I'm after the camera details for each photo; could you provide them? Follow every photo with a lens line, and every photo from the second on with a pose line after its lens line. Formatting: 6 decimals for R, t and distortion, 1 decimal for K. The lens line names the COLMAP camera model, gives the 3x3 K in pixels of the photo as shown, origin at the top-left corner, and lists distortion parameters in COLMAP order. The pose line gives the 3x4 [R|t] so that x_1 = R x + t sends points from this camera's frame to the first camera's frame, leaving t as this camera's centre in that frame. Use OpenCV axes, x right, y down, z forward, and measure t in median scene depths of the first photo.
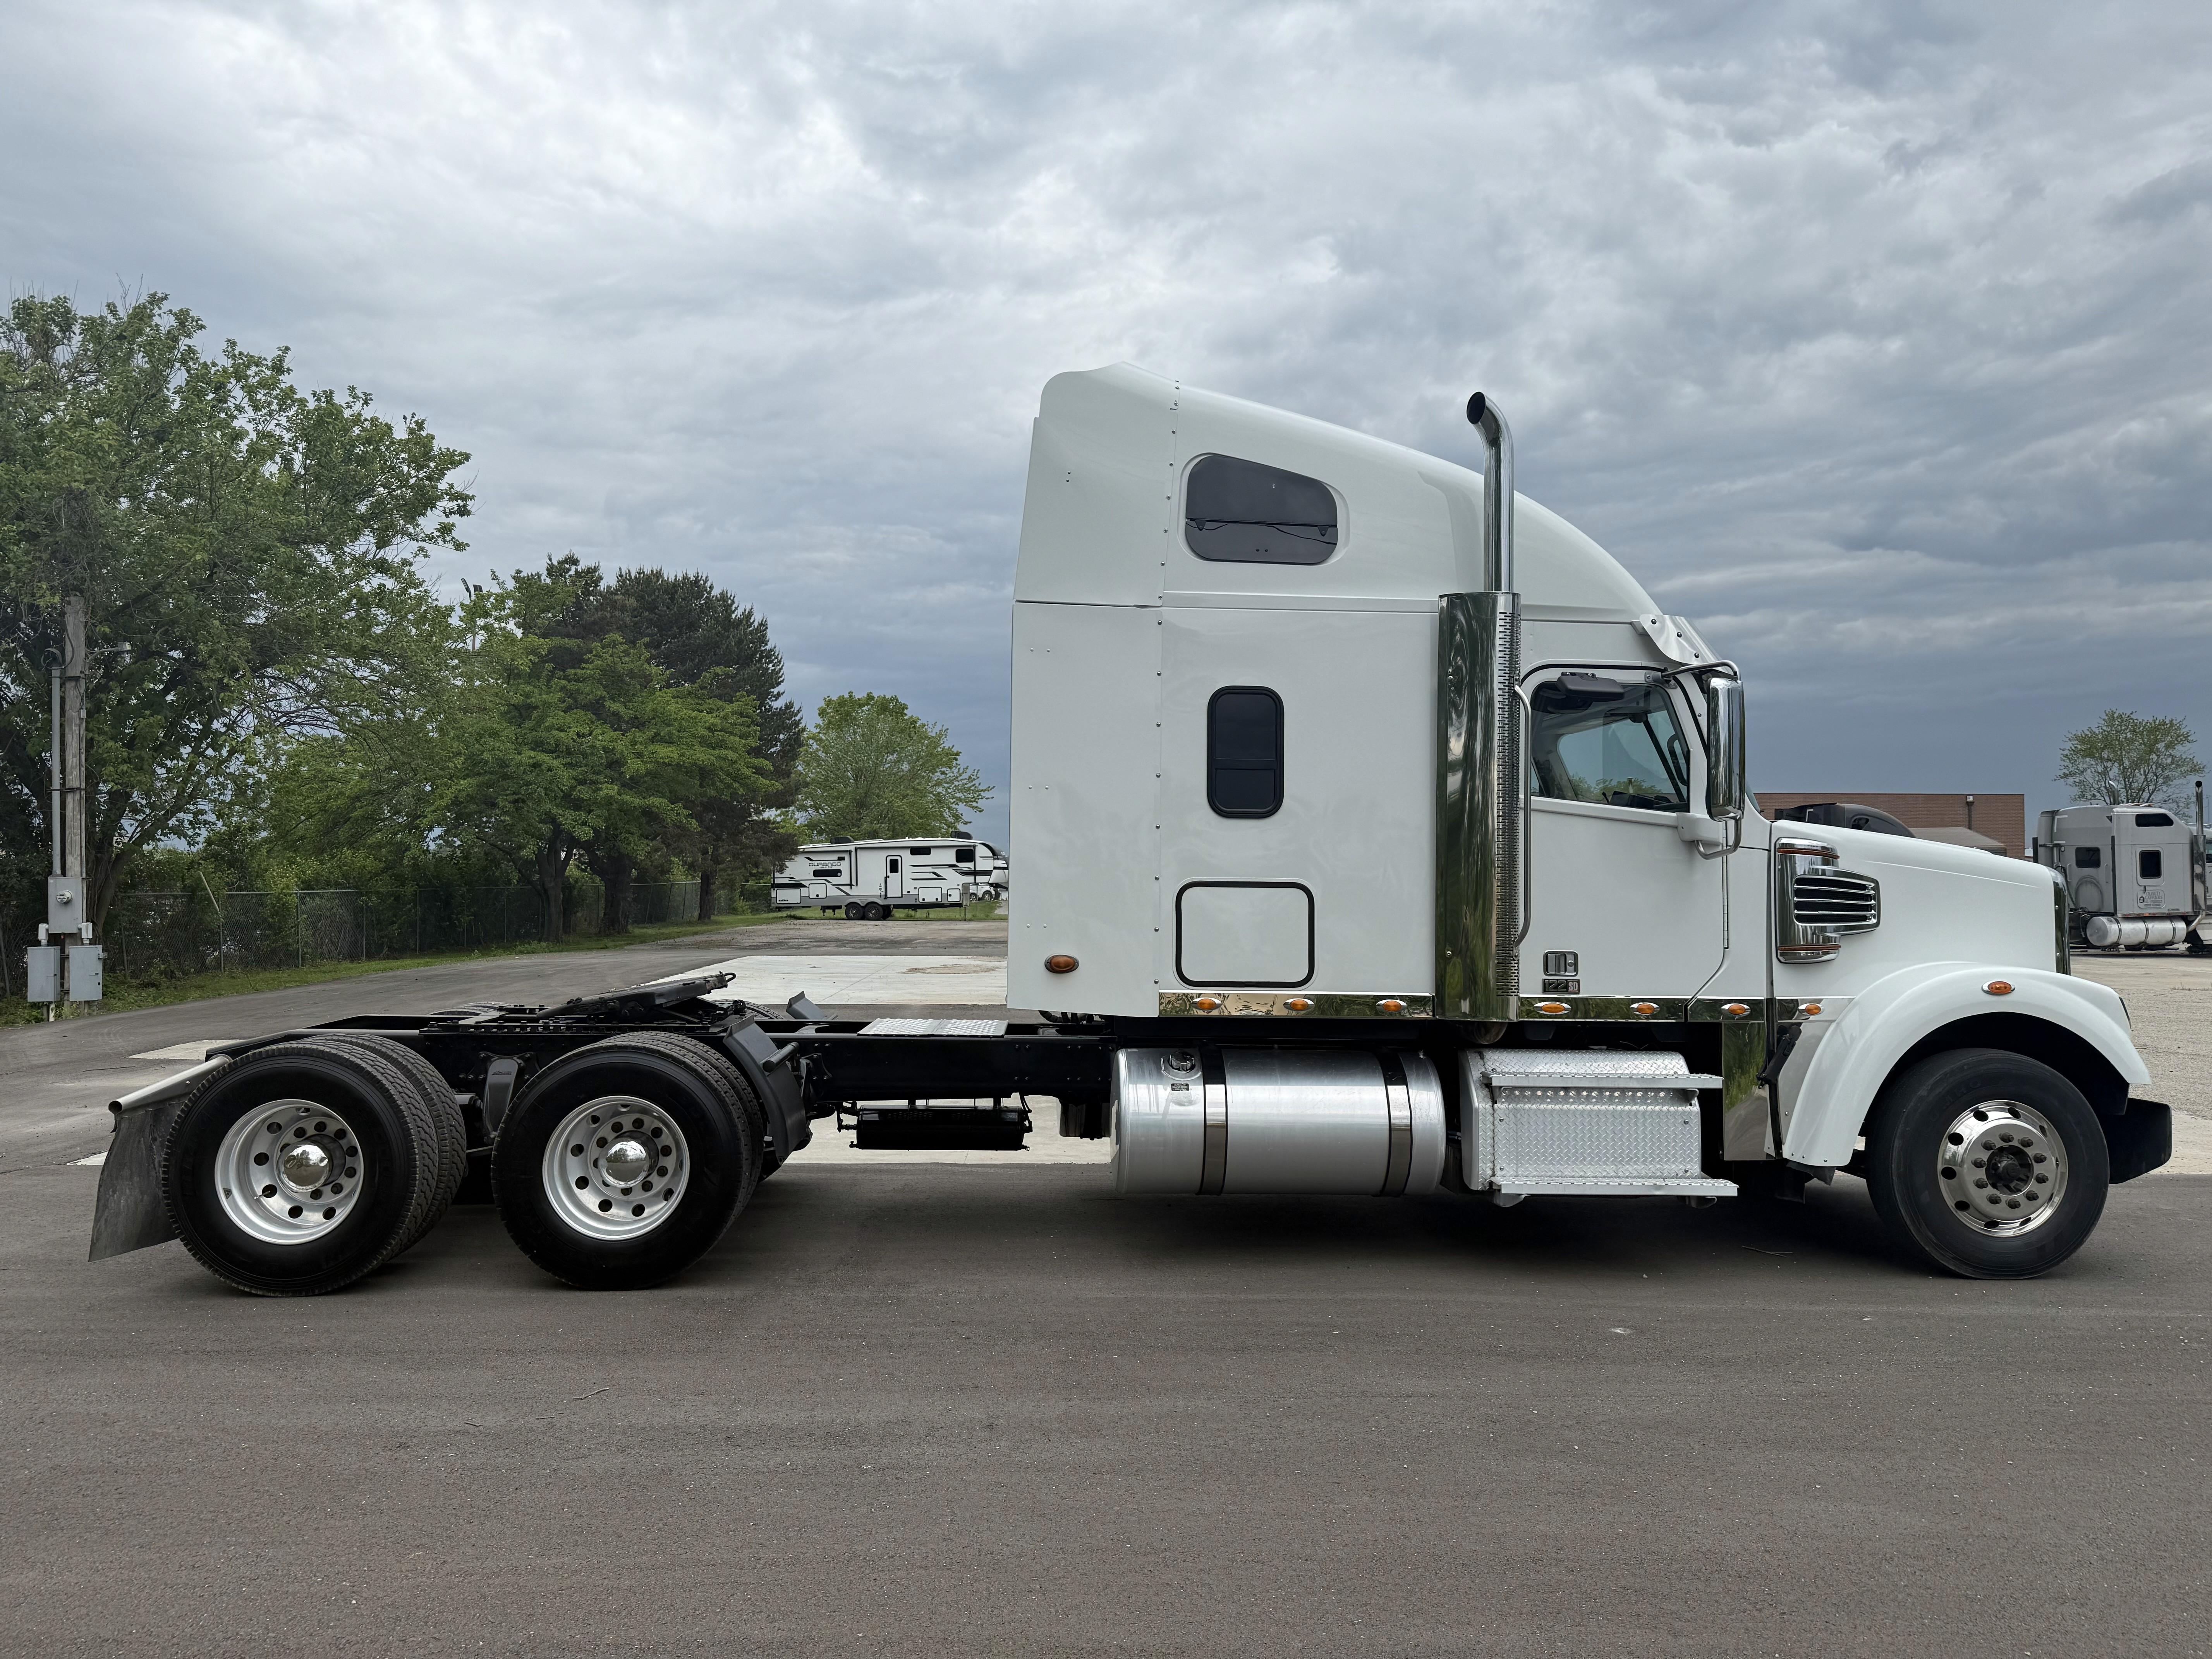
lens RADIAL K [[1553.2, 0, 1106.0], [0, 1553.2, 829.5], [0, 0, 1]] dist [0.026133, -0.023087]
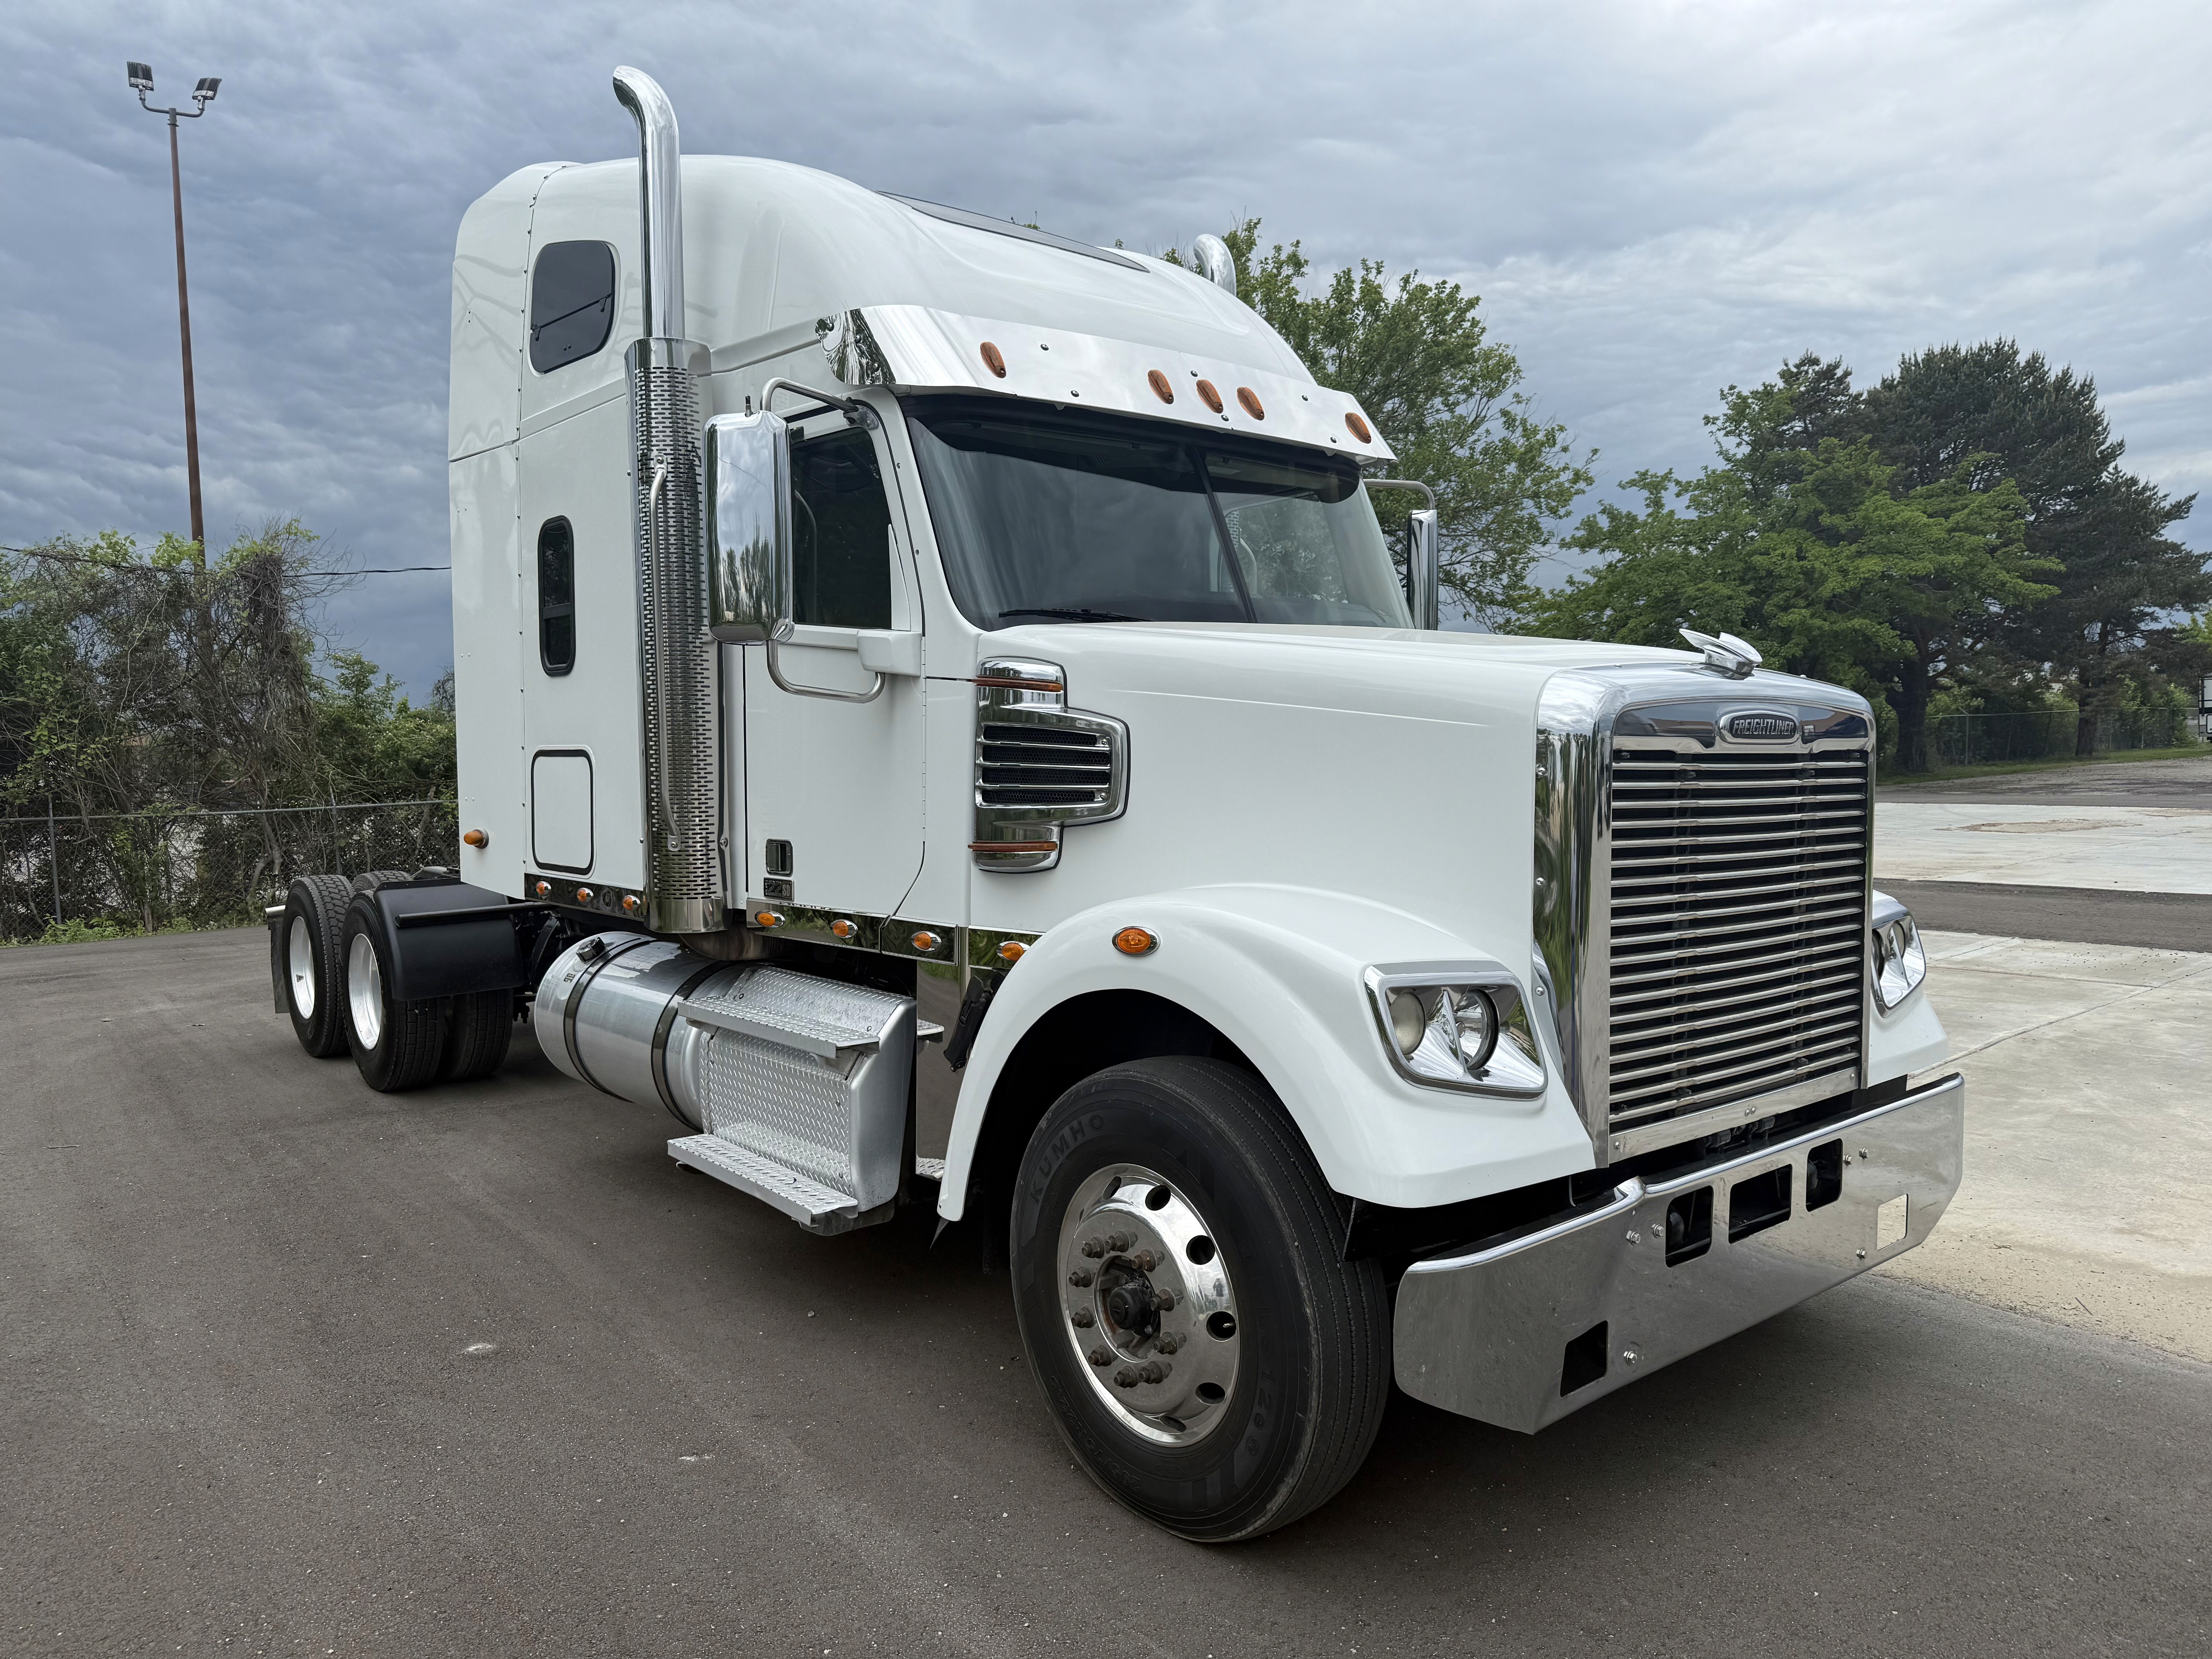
lens RADIAL K [[1553.2, 0, 1106.0], [0, 1553.2, 829.5], [0, 0, 1]] dist [0.026133, -0.023087]
pose [[0.591789, 0.027281, -0.805631, 0.930552], [0.058702, 0.995315, 0.076825, 0.027348], [0.803953, -0.092757, 0.587415, 0.692912]]
